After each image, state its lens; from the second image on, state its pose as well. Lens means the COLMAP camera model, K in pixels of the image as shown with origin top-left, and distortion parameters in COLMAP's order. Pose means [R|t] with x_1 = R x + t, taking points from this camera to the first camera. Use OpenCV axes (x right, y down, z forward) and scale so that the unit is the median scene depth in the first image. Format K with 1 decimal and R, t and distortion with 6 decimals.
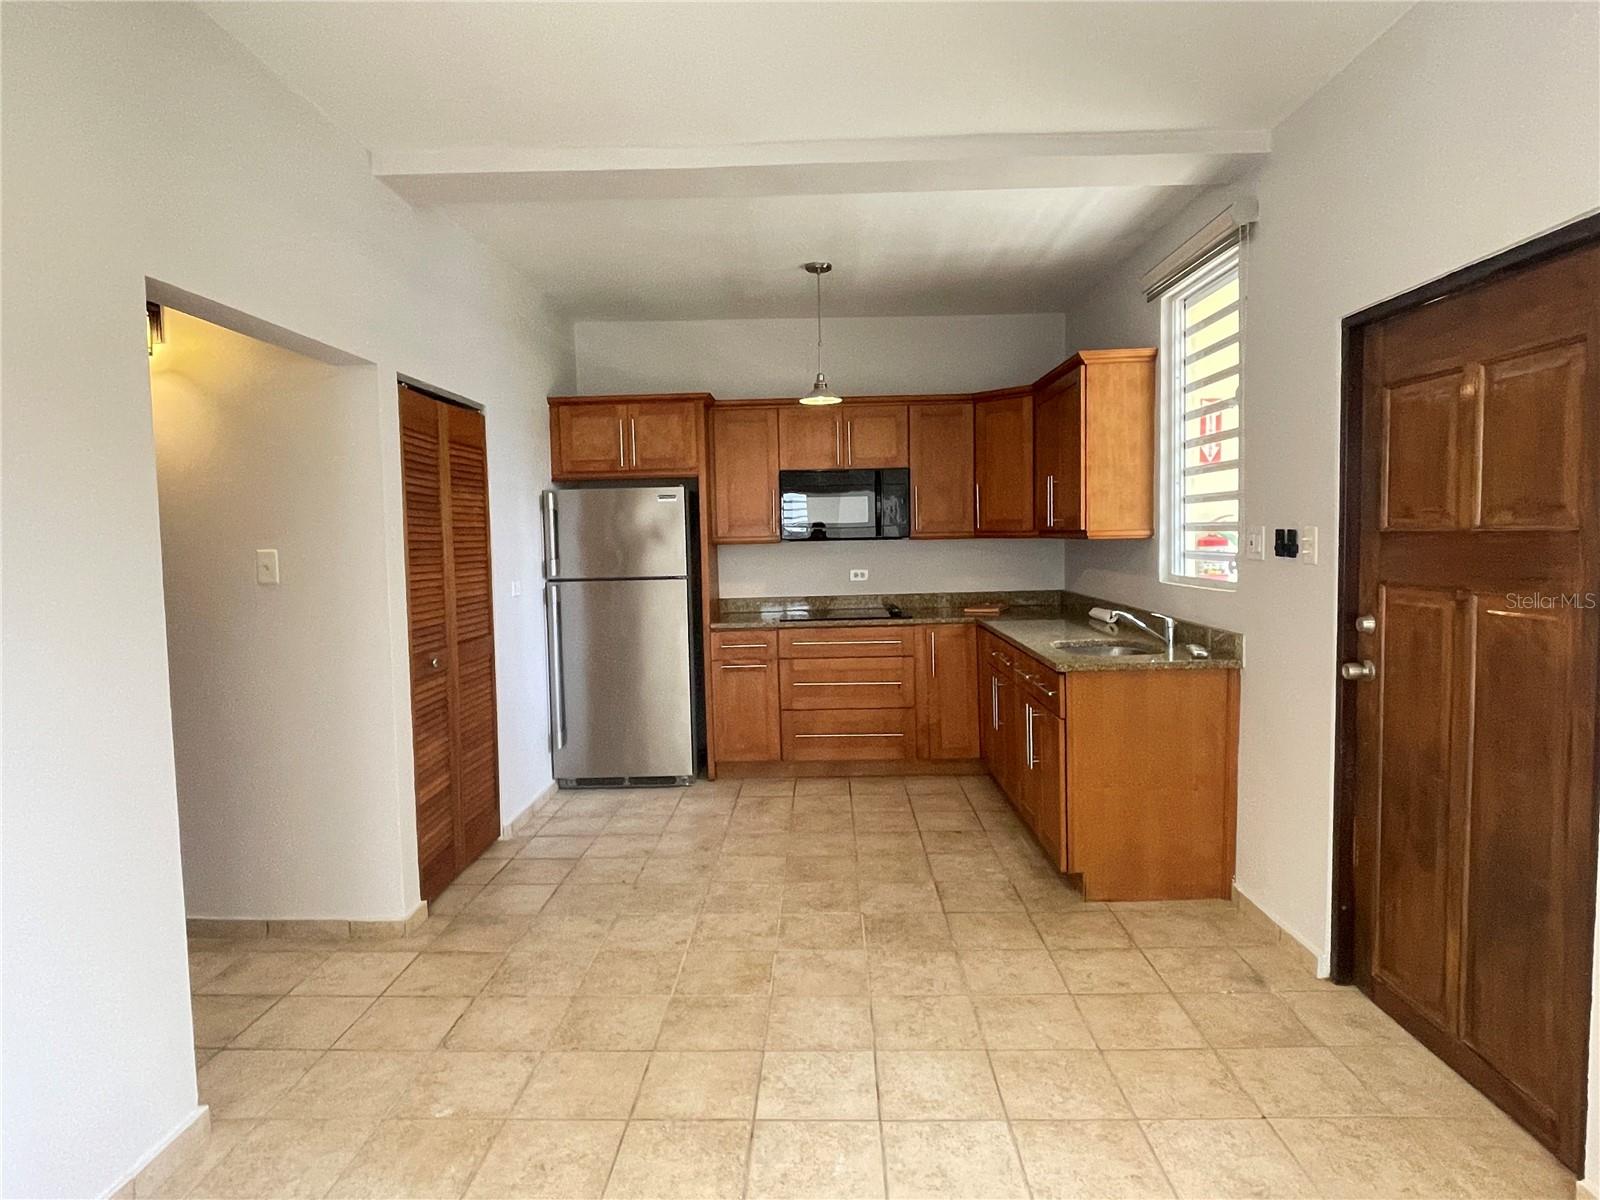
lens RADIAL K [[922.6, 0, 804.6], [0, 922.6, 591.7], [0, 0, 1]] dist [-0.001802, -0.002115]
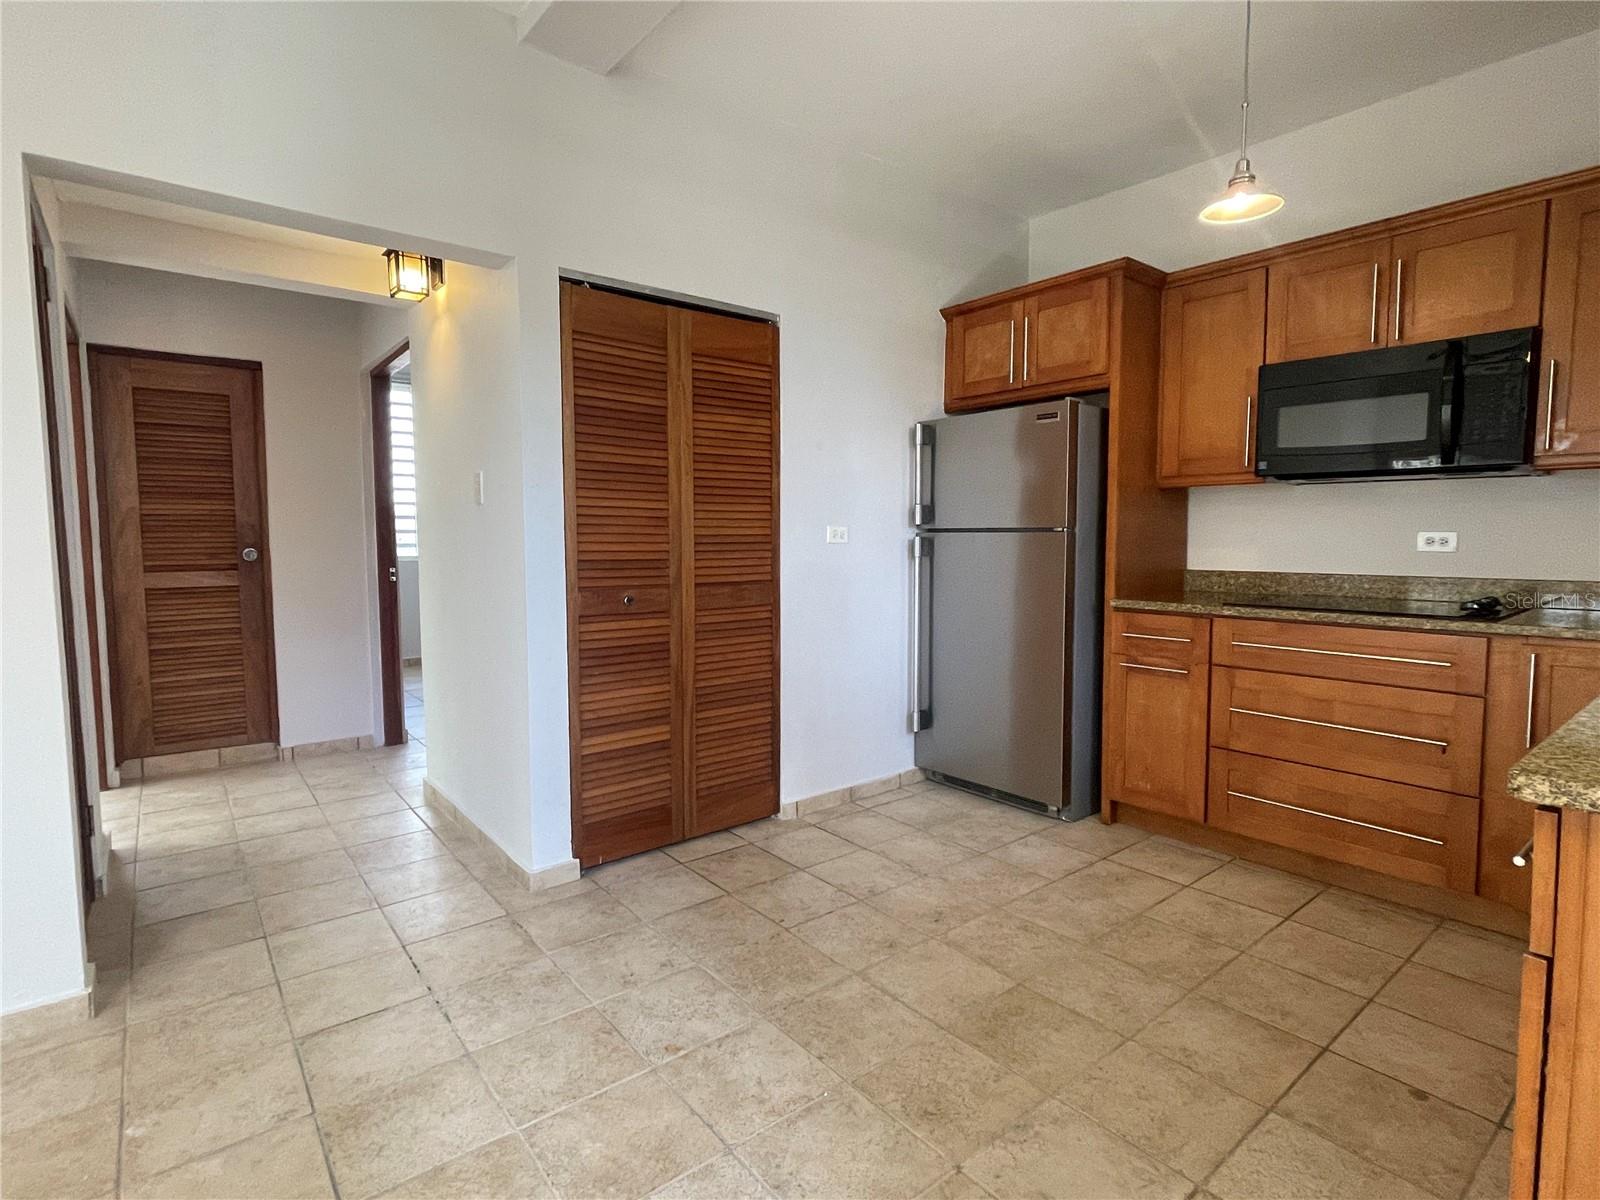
lens RADIAL K [[810.2, 0, 793.8], [0, 810.2, 597.5], [0, 0, 1]] dist [-0.011002, -0.000599]
pose [[0.643393, 0.082131, -0.761117, 0.228060], [-0.060570, 0.996573, 0.056337, 0.014858], [0.763136, 0.009854, 0.646163, 0.472708]]
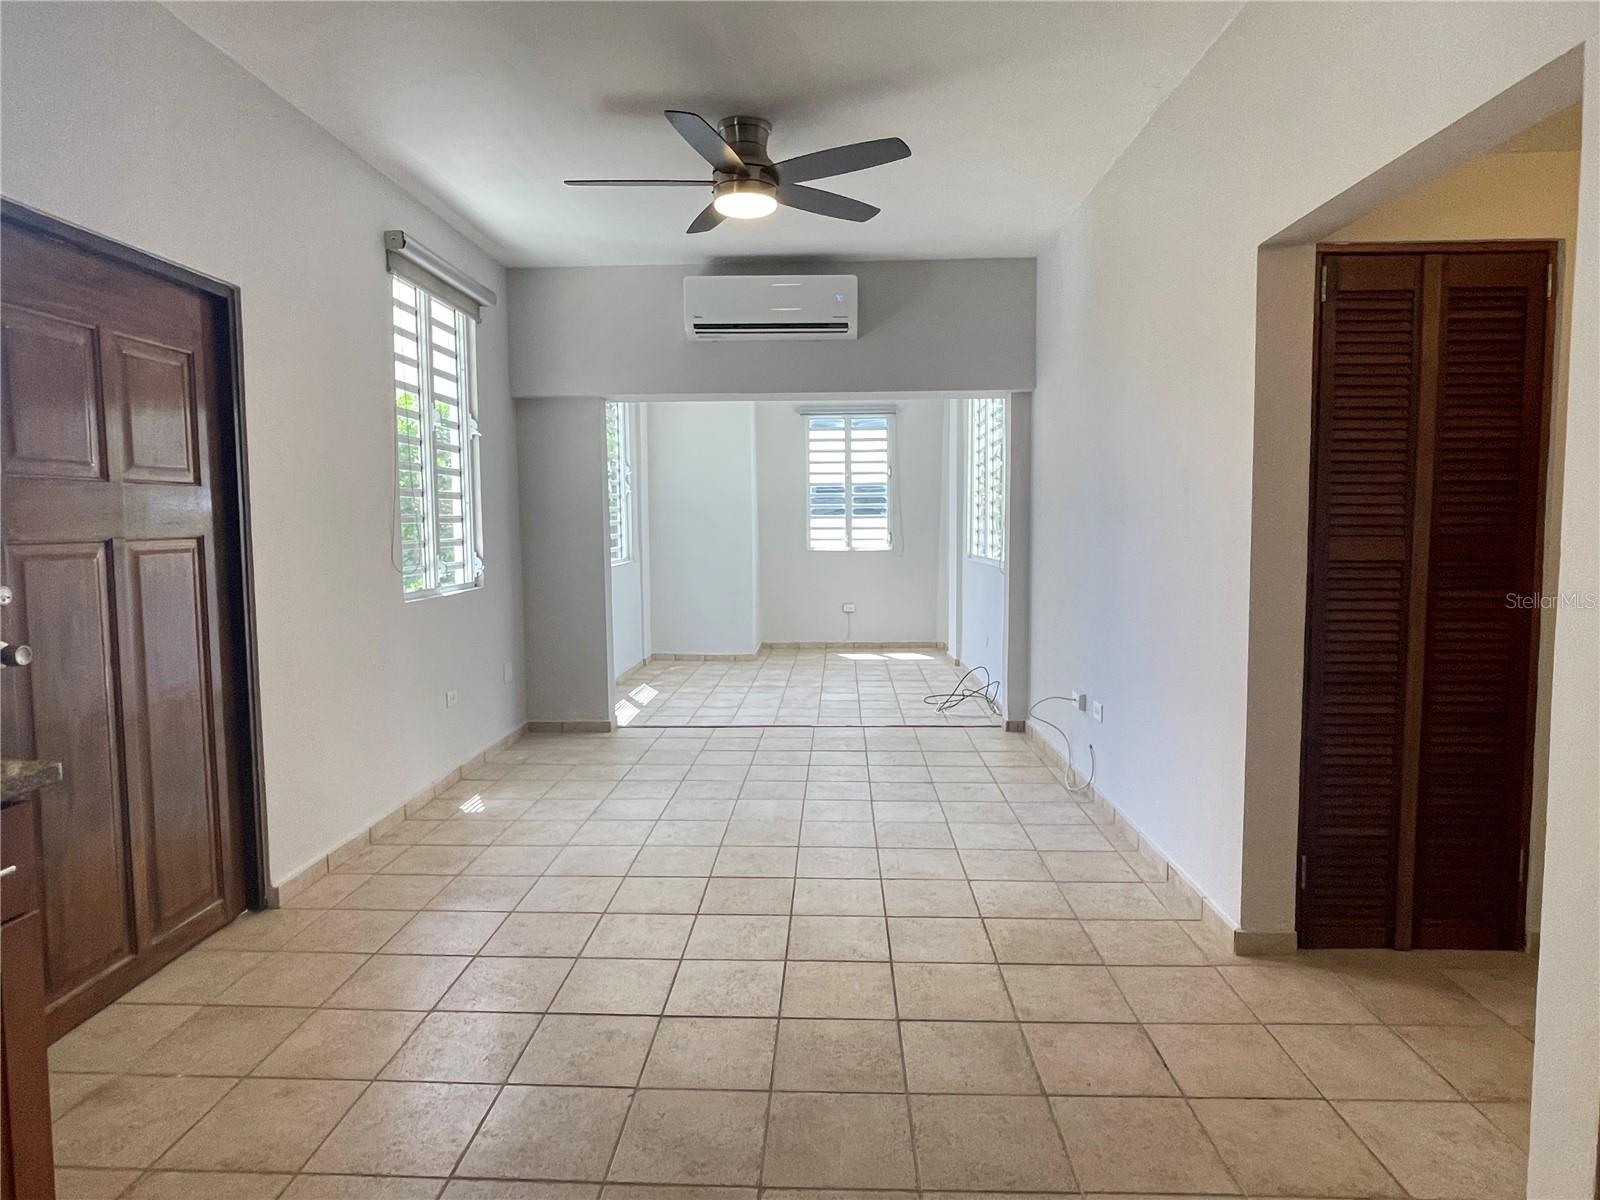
lens RADIAL K [[925.3, 0, 799.3], [0, 925.3, 591.2], [0, 0, 1]] dist [-0.004735, -0.002246]
pose [[-0.999649, 0.023862, 0.011484, -0.045935], [0.025260, 0.989402, 0.142986, -0.035646], [-0.007950, 0.143226, -0.989658, 1.007000]]
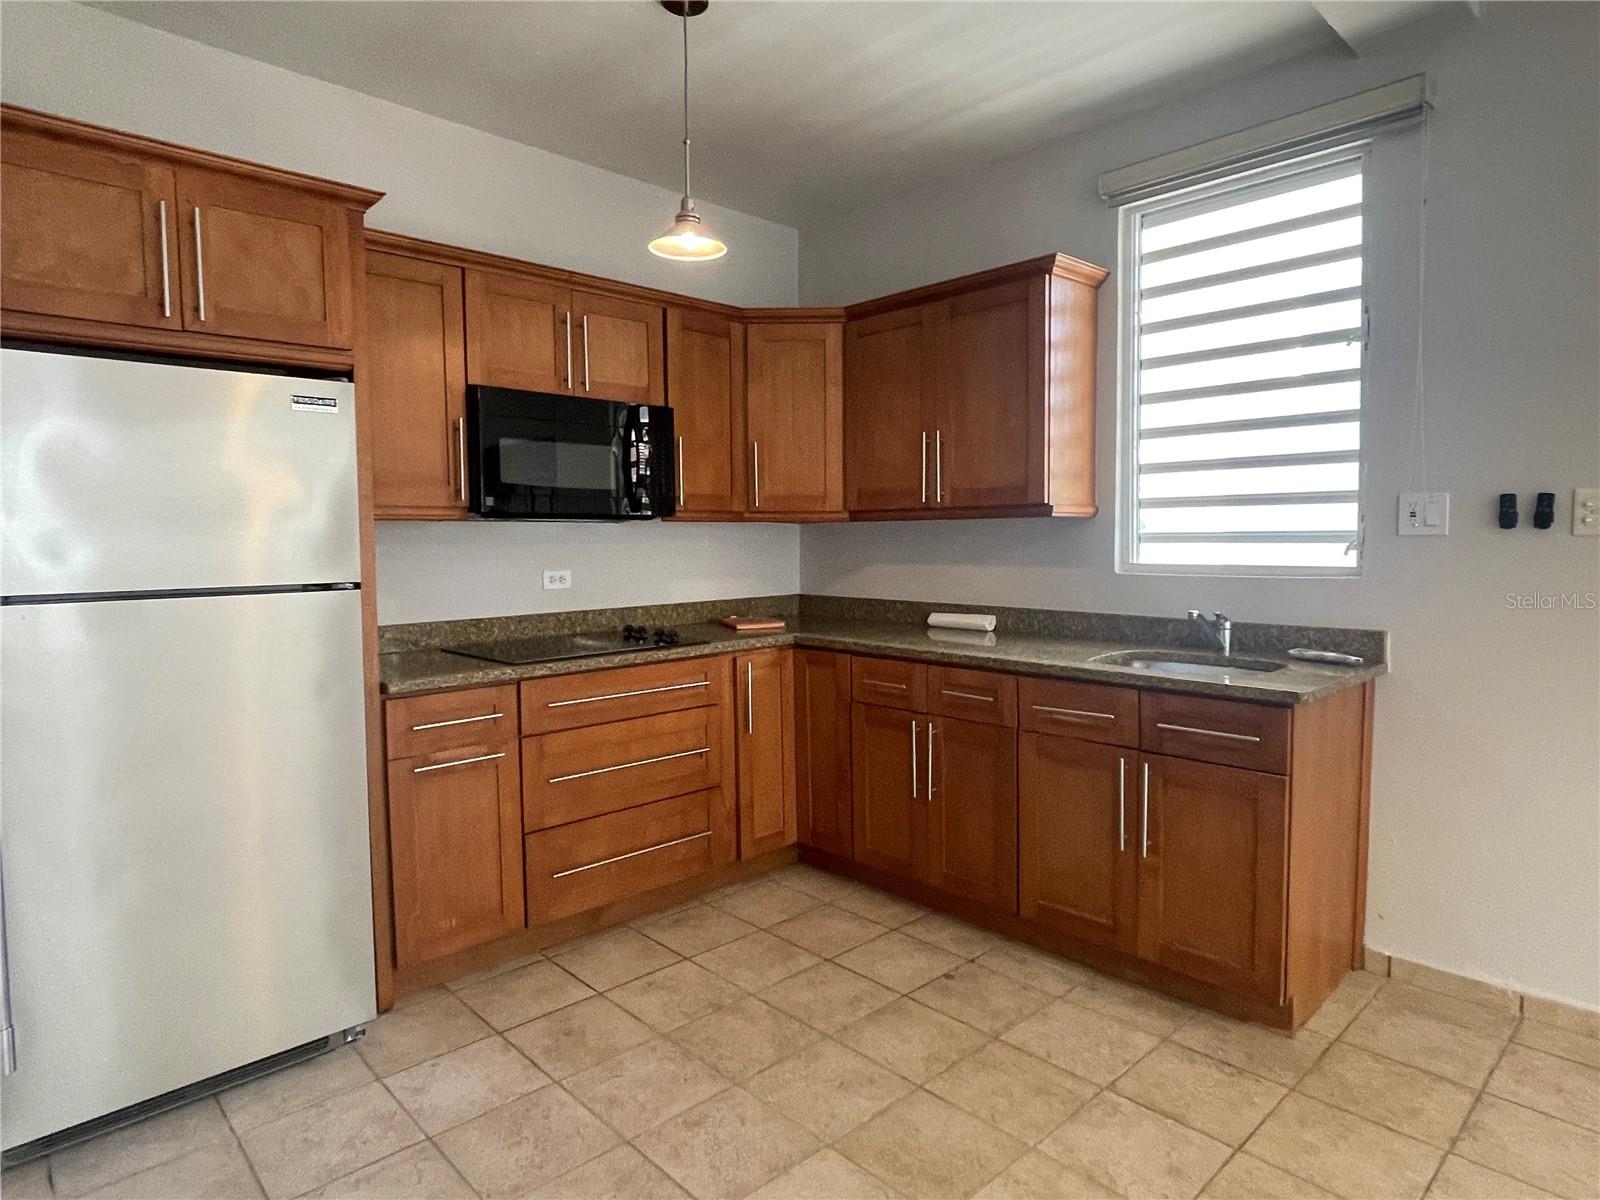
lens RADIAL K [[925.3, 0, 799.3], [0, 925.3, 591.2], [0, 0, 1]] dist [-0.004735, -0.002246]
pose [[0.713030, -0.026461, 0.700634, -0.313567], [0.039044, 0.999235, -0.001997, -0.003807], [-0.700045, 0.028780, 0.713518, 0.566041]]
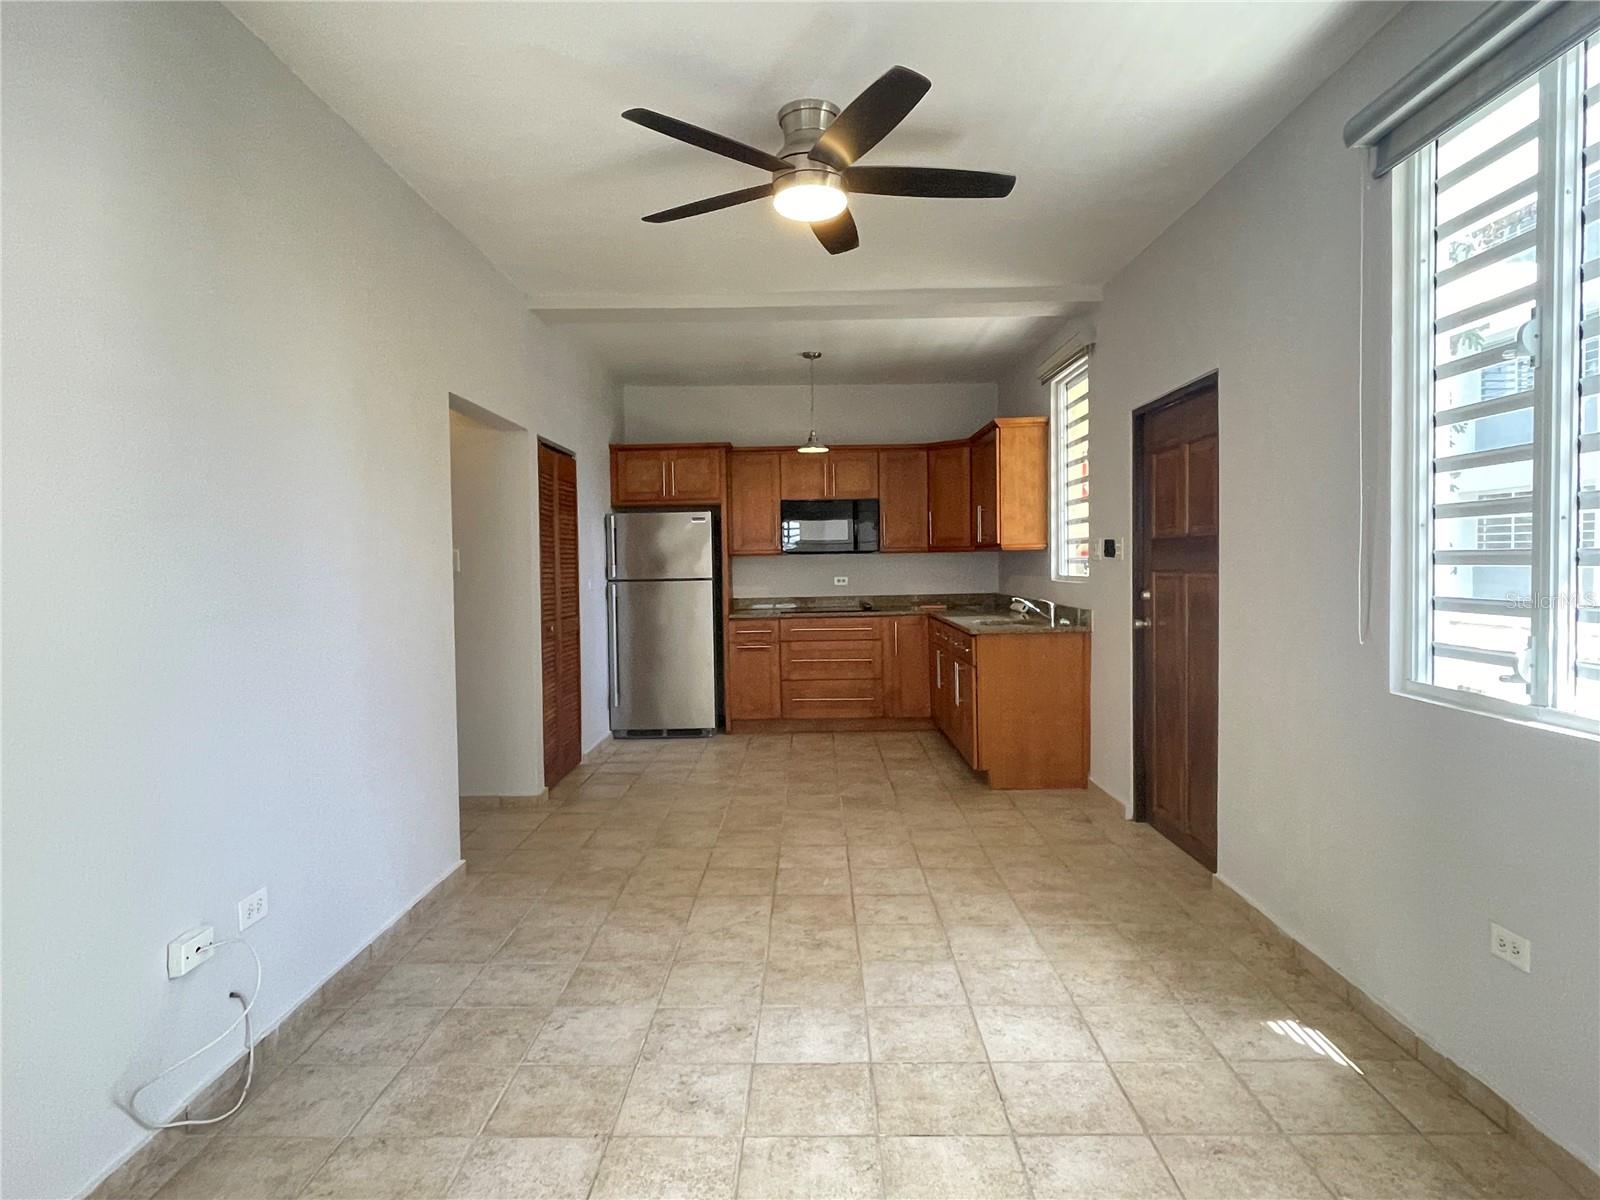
lens RADIAL K [[925.3, 0, 799.3], [0, 925.3, 591.2], [0, 0, 1]] dist [-0.004735, -0.002246]
pose [[0.999927, 0.005679, 0.010691, -0.016648], [-0.005323, 0.999439, -0.033062, 0.049543], [-0.010873, 0.033003, 0.999396, -0.374030]]
